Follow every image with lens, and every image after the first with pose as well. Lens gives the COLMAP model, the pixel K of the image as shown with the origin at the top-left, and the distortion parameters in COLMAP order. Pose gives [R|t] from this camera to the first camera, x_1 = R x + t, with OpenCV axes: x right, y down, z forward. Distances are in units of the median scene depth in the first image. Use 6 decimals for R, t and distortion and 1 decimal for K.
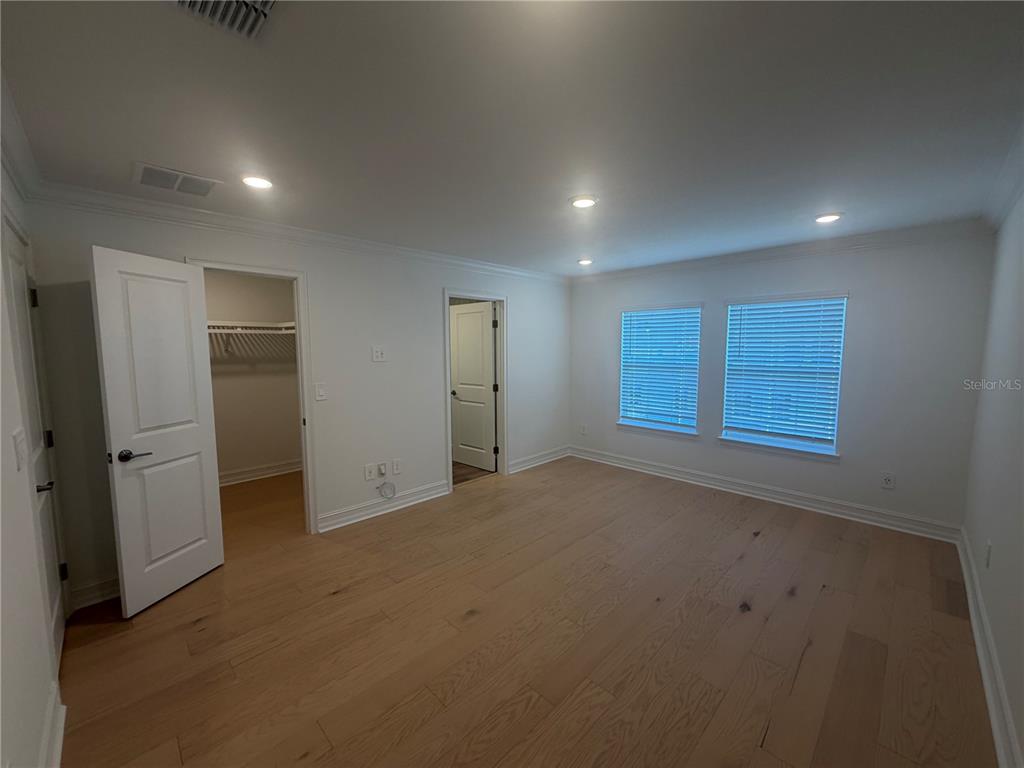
lens RADIAL K [[408.7, 0, 510.2], [0, 408.7, 384.7], [0, 0, 1]] dist [0.001885, -0.000628]
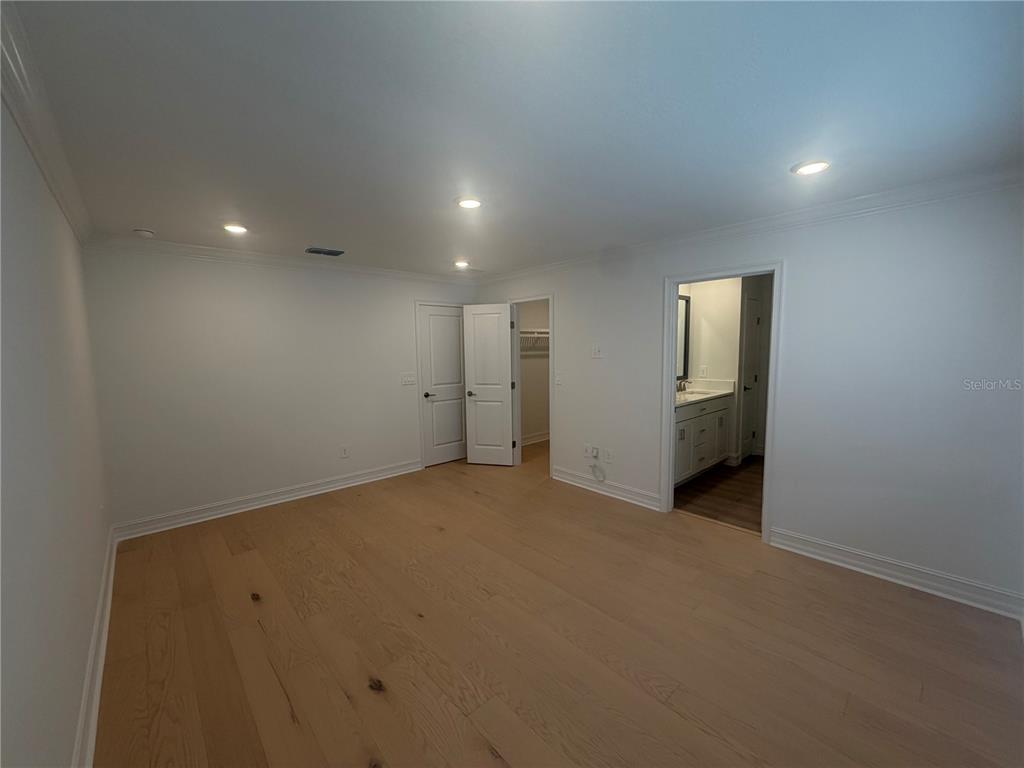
lens RADIAL K [[408.7, 0, 510.2], [0, 408.7, 384.7], [0, 0, 1]] dist [0.001885, -0.000628]
pose [[-0.041369, 0.094313, -0.994683, 0.898793], [-0.082591, 0.991805, 0.097475, -0.080075], [0.995725, 0.086184, -0.033241, 0.863295]]
